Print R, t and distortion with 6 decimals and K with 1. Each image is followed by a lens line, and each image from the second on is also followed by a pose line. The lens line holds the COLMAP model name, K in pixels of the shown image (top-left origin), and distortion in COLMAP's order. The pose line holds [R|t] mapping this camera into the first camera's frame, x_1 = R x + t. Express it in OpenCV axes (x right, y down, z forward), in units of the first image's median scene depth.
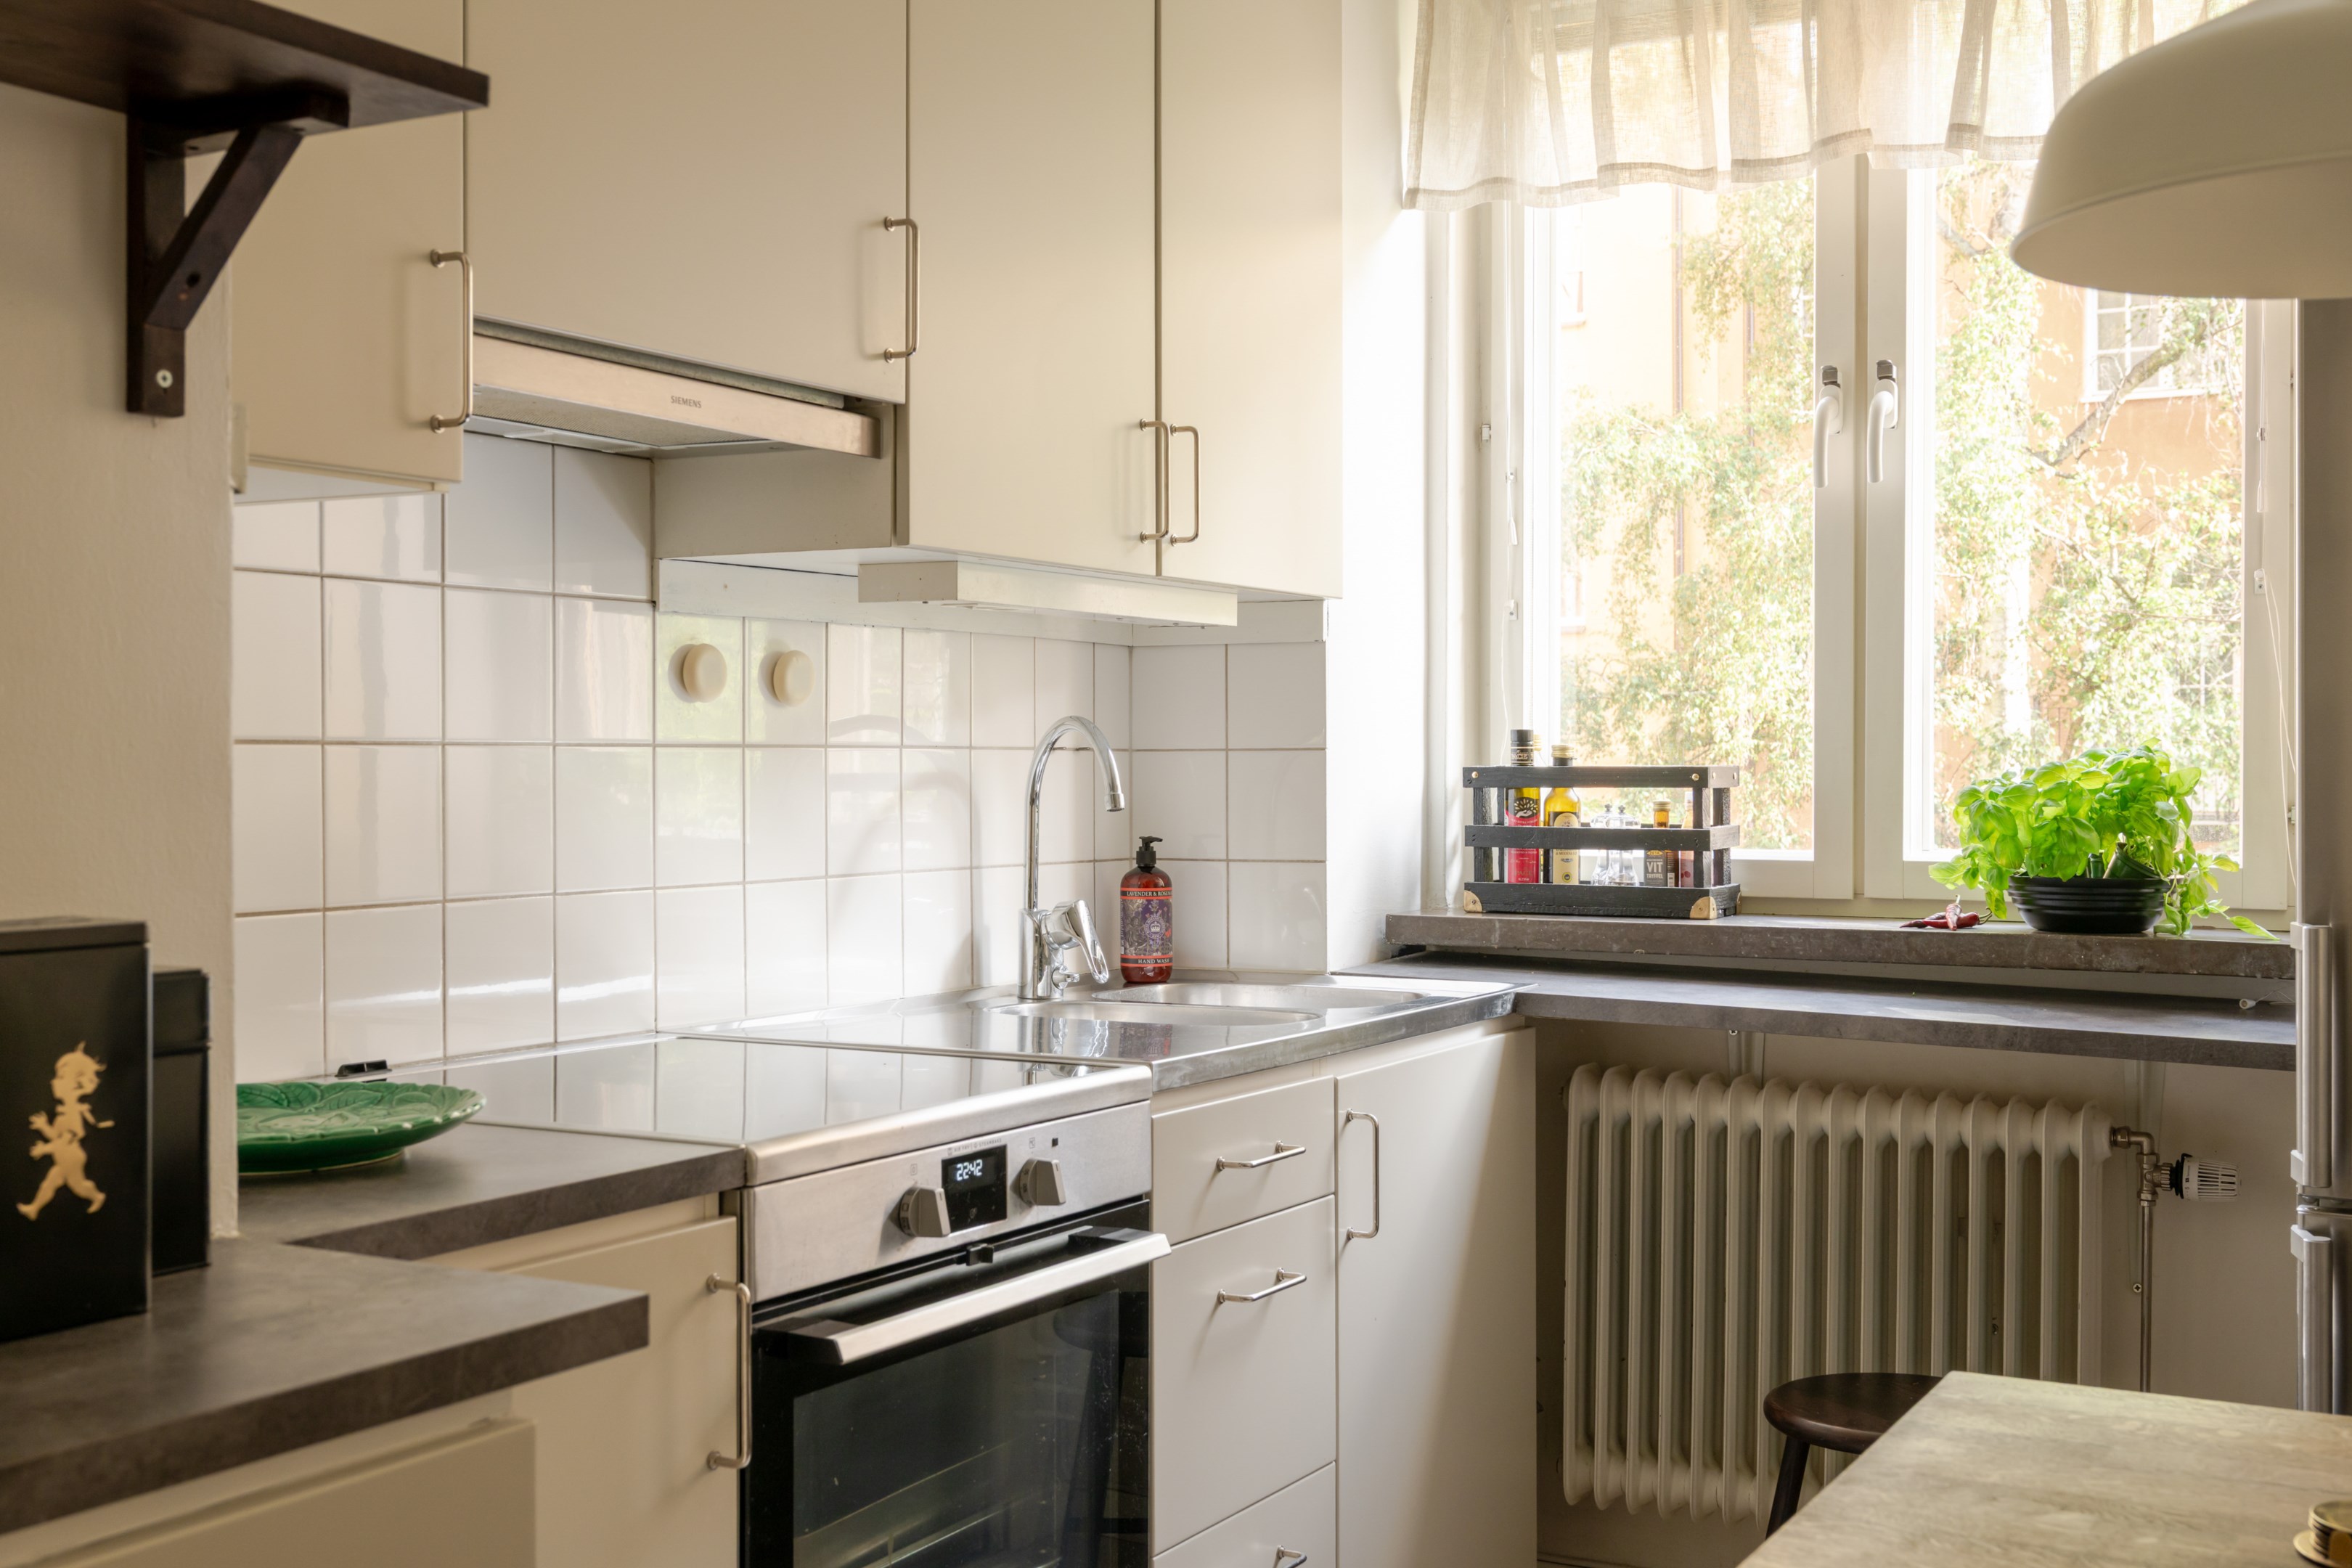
lens RADIAL K [[2593.5, 0, 1176.0], [0, 2593.5, 784.0], [0, 0, 1]] dist [0.073136, -0.335310]
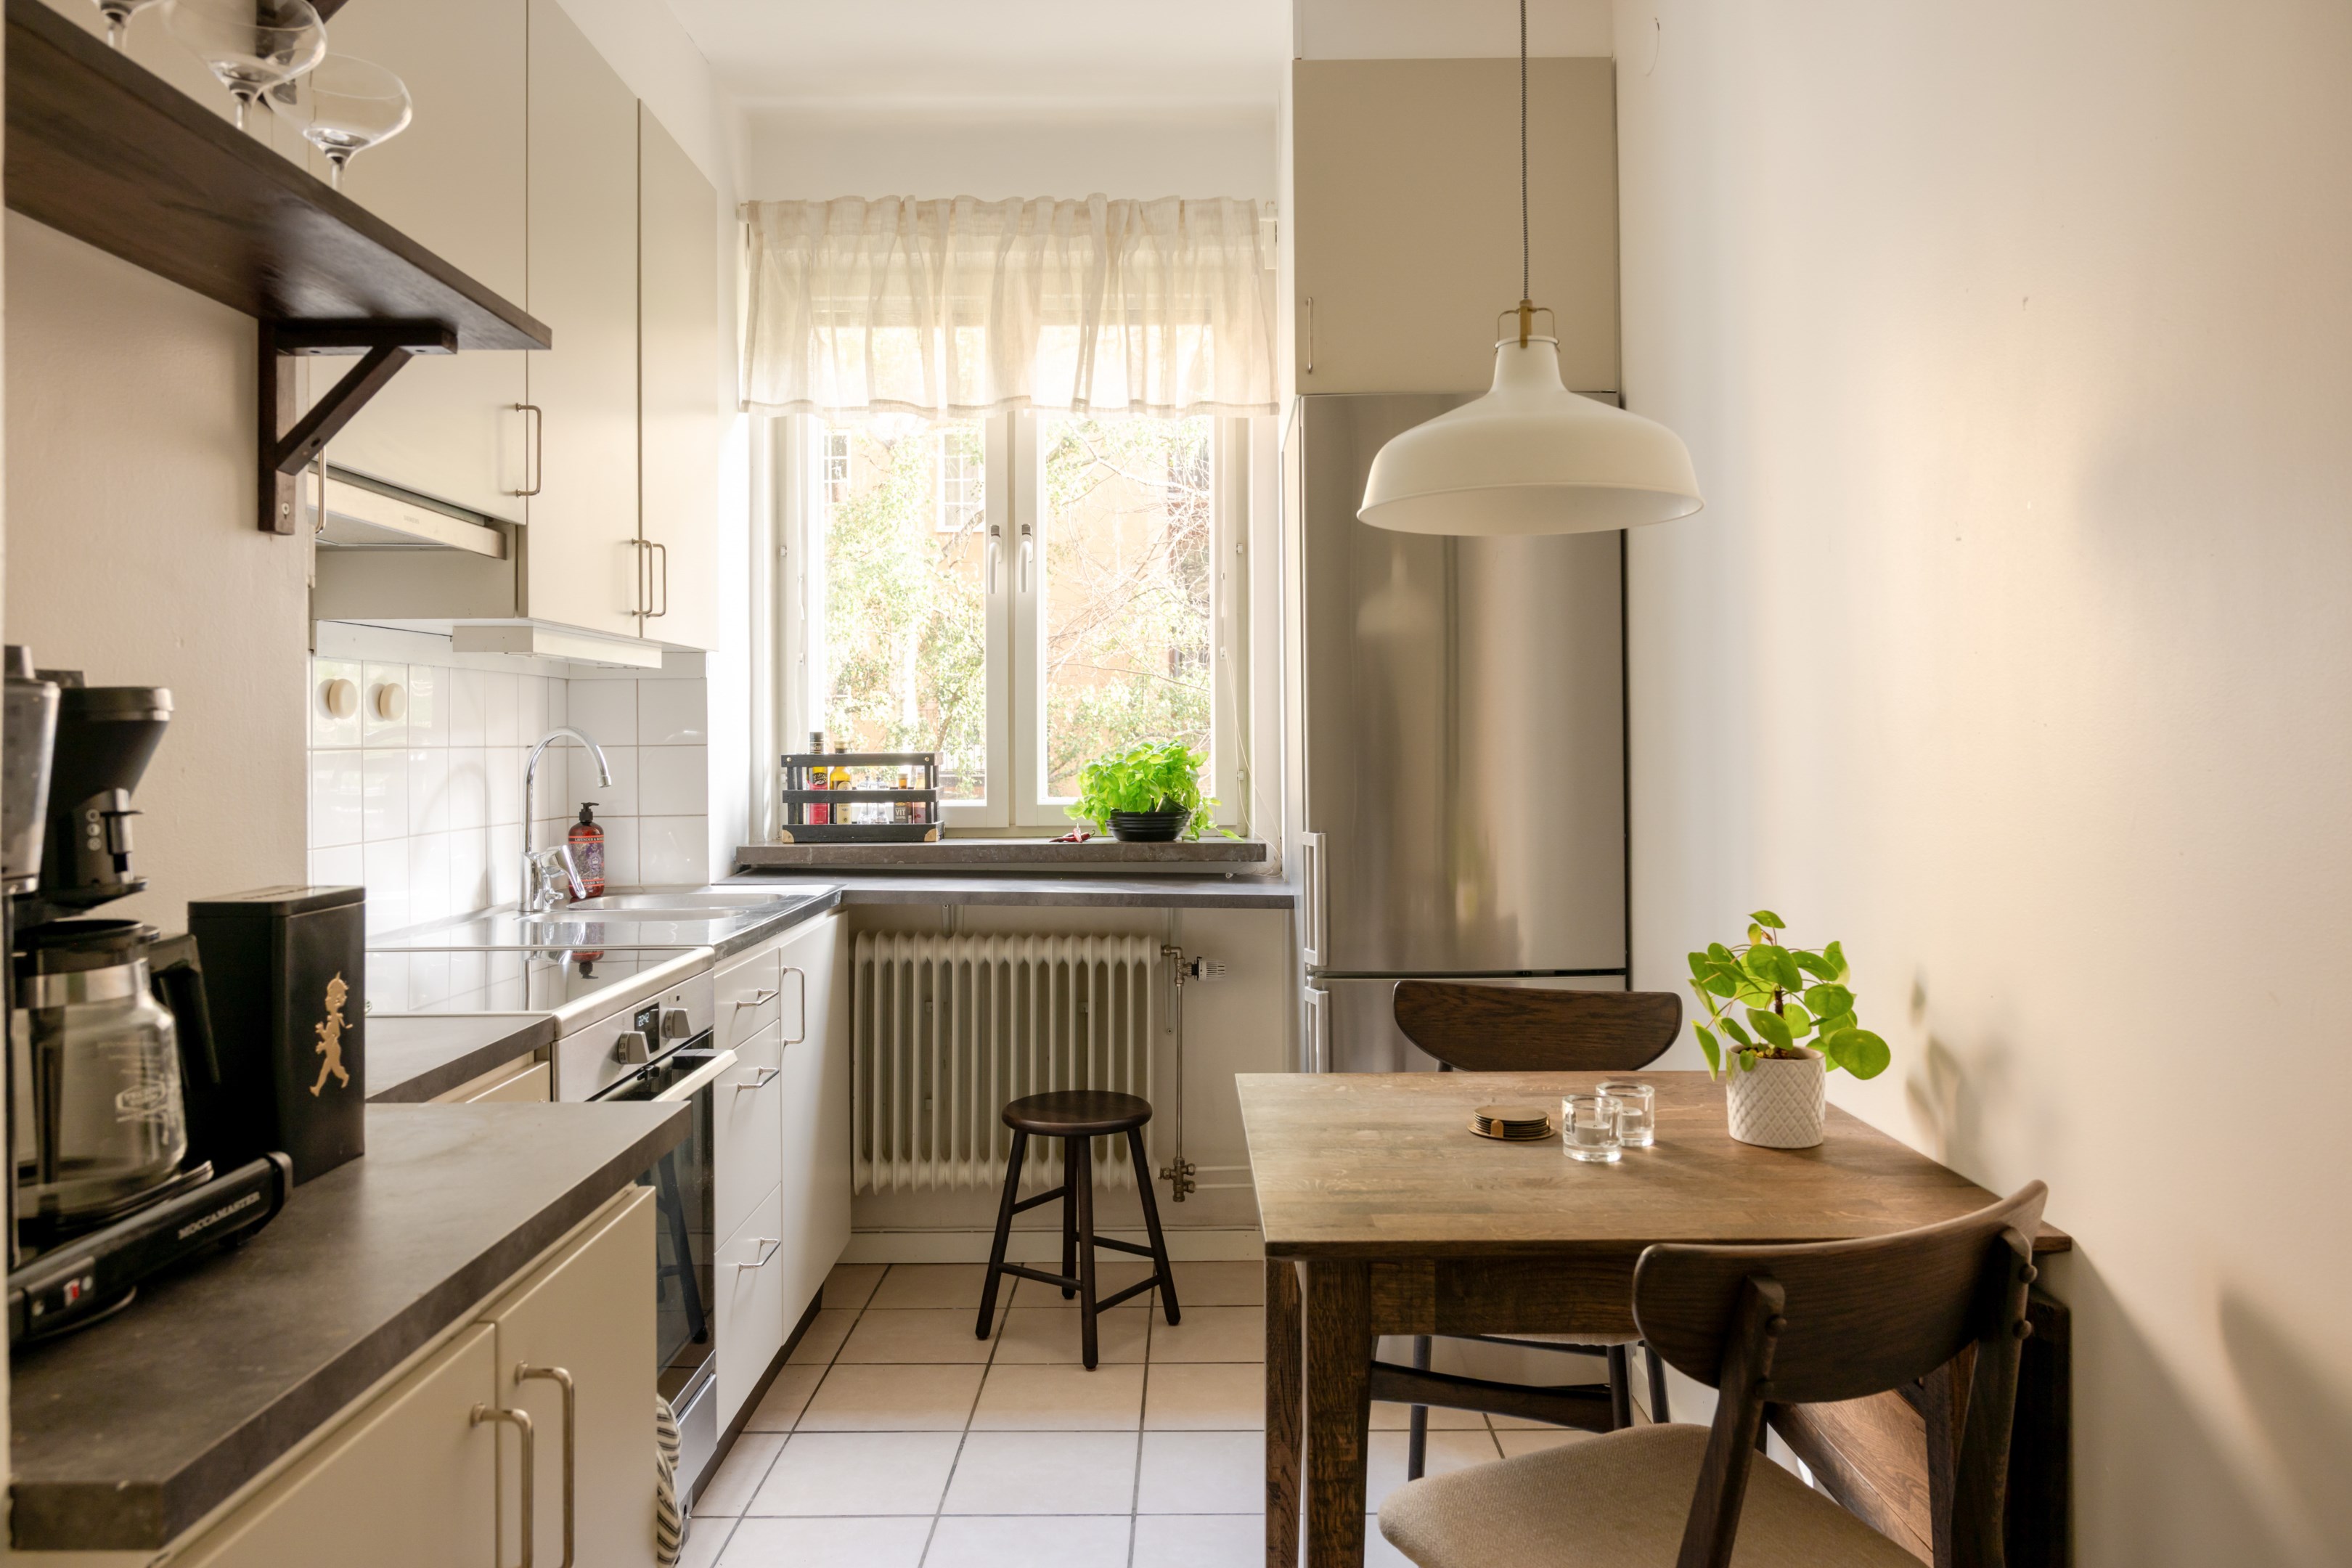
lens RADIAL K [[1597.6, 0, 1176.3], [0, 1597.6, 738.8], [0, 0, 1]] dist [0.000967, 0.001075]
pose [[0.875026, -0.007396, 0.484020, -0.174636], [0.012181, 0.999903, -0.006742, -0.007454], [-0.483923, 0.011796, 0.875031, -0.004666]]
